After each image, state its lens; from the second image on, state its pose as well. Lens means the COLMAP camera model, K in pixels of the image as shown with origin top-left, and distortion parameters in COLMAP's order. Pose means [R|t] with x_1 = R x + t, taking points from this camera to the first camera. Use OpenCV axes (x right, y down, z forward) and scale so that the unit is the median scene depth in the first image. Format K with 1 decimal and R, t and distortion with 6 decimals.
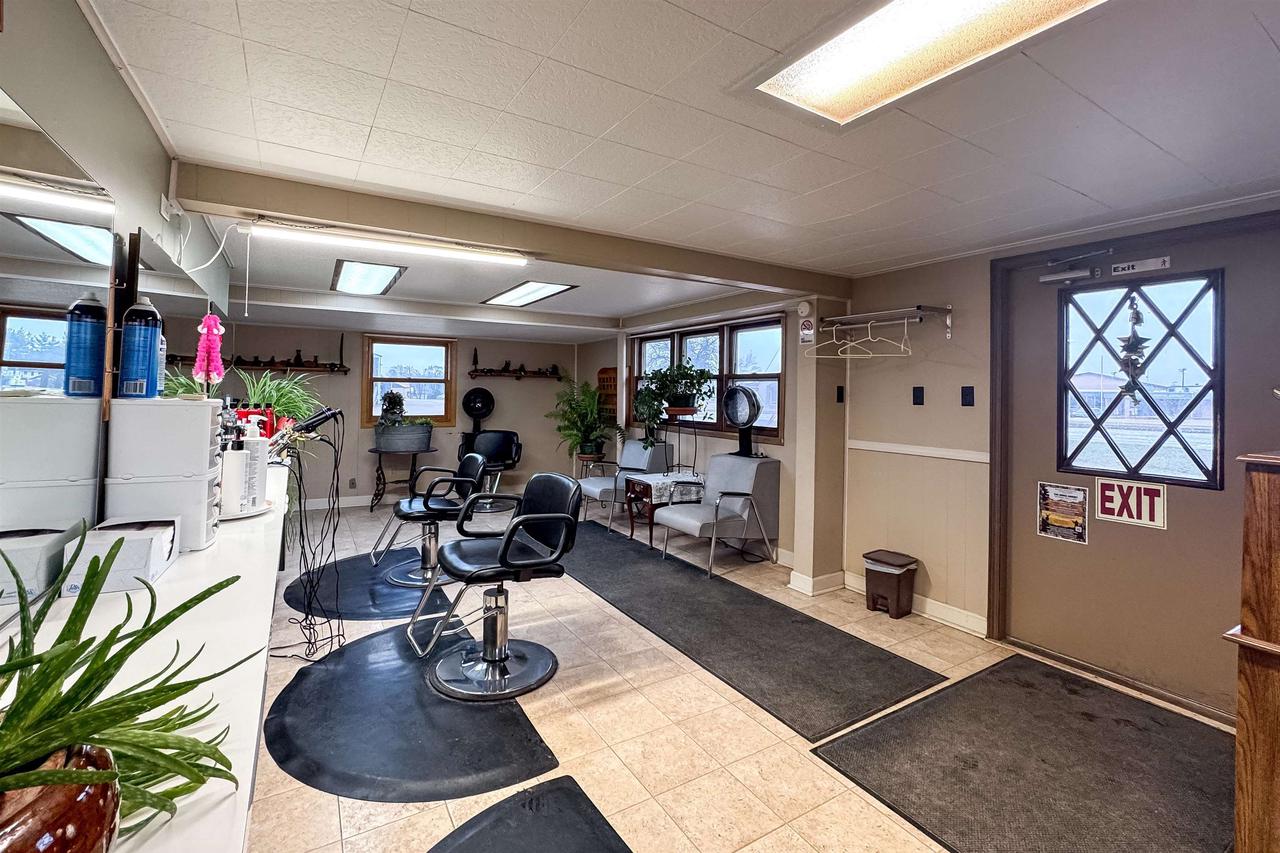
lens RADIAL K [[567.2, 0, 629.3], [0, 567.2, 389.8], [0, 0, 1]] dist [-0.001922, -0.000050]
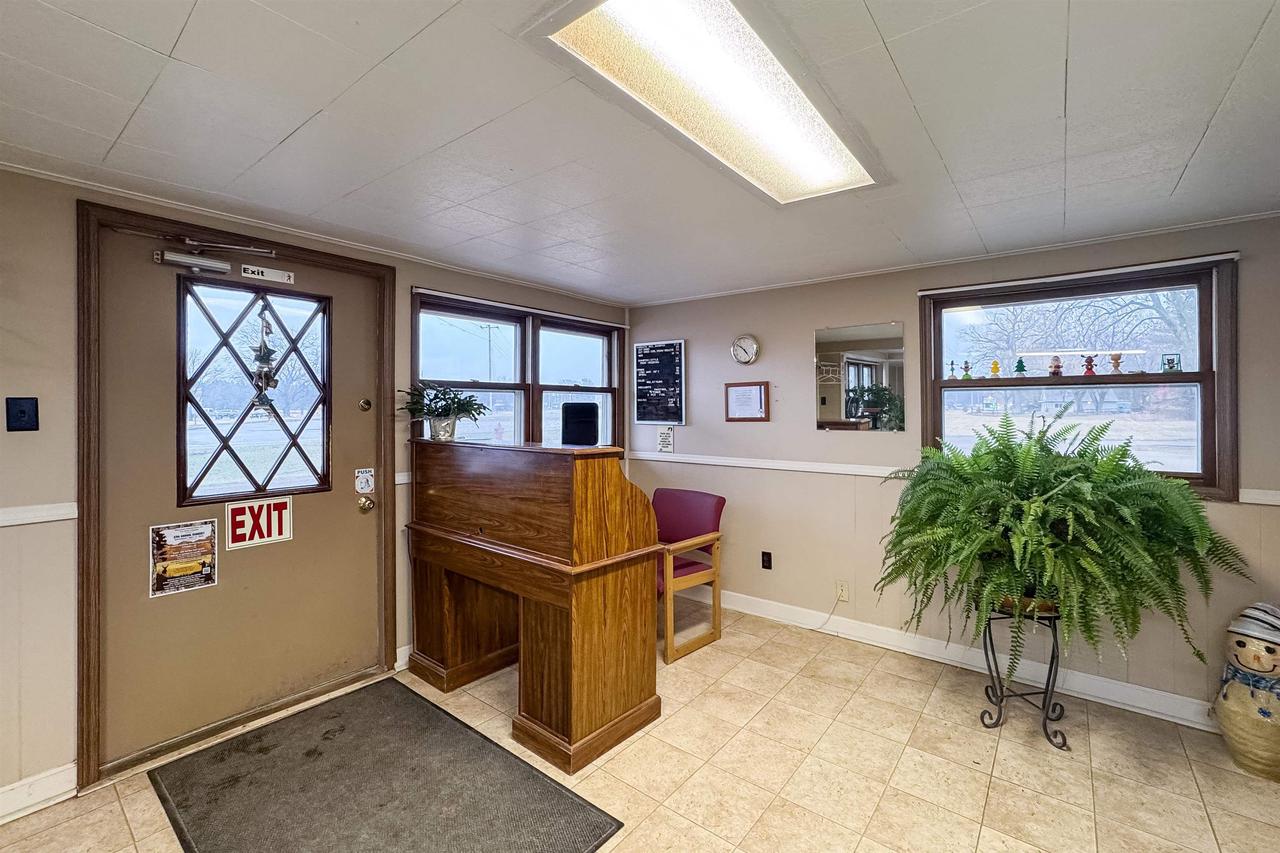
lens RADIAL K [[556.5, 0, 640.9], [0, 556.5, 409.7], [0, 0, 1]] dist [-0.002181, 0.000128]
pose [[-0.365918, -0.019650, 0.930440, -0.202392], [-0.011041, 0.999798, 0.016772, -0.011186], [-0.930582, -0.004136, -0.366061, 0.728657]]
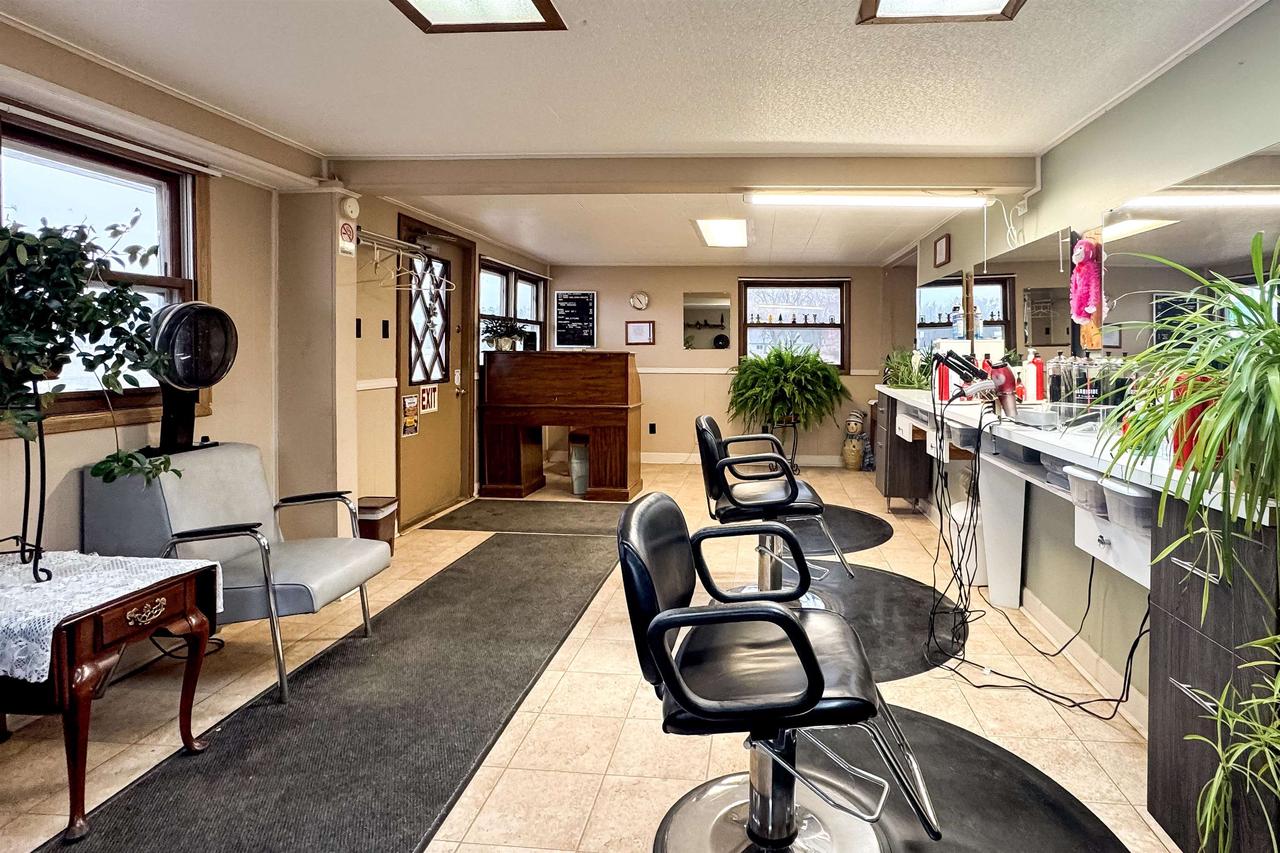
lens RADIAL K [[663.1, 0, 728.5], [0, 663.1, 347.3], [0, 0, 1]] dist [-0.057920, 0.000259]
pose [[-0.828045, -0.024444, 0.560129, -0.804643], [-0.025302, 0.999660, 0.006221, 0.022251], [-0.560091, -0.009021, -0.828382, 1.988683]]
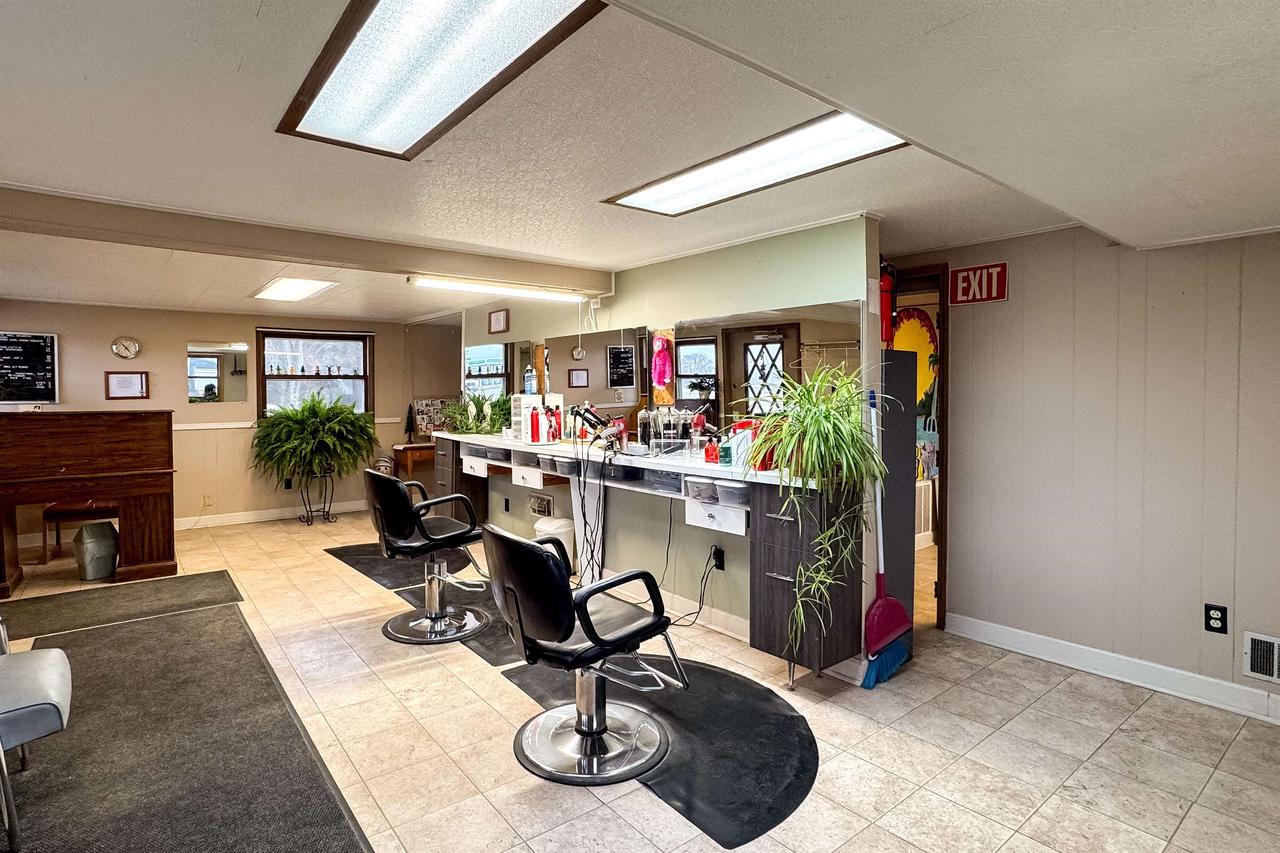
lens RADIAL K [[649.6, 0, 605.7], [0, 649.6, 397.3], [0, 0, 1]] dist [-0.000633, 0.000941]
pose [[-0.995230, -0.013730, -0.096588, -0.448396], [-0.014405, 0.999876, 0.006295, -0.006460], [0.096490, 0.007656, -0.995304, 2.379217]]
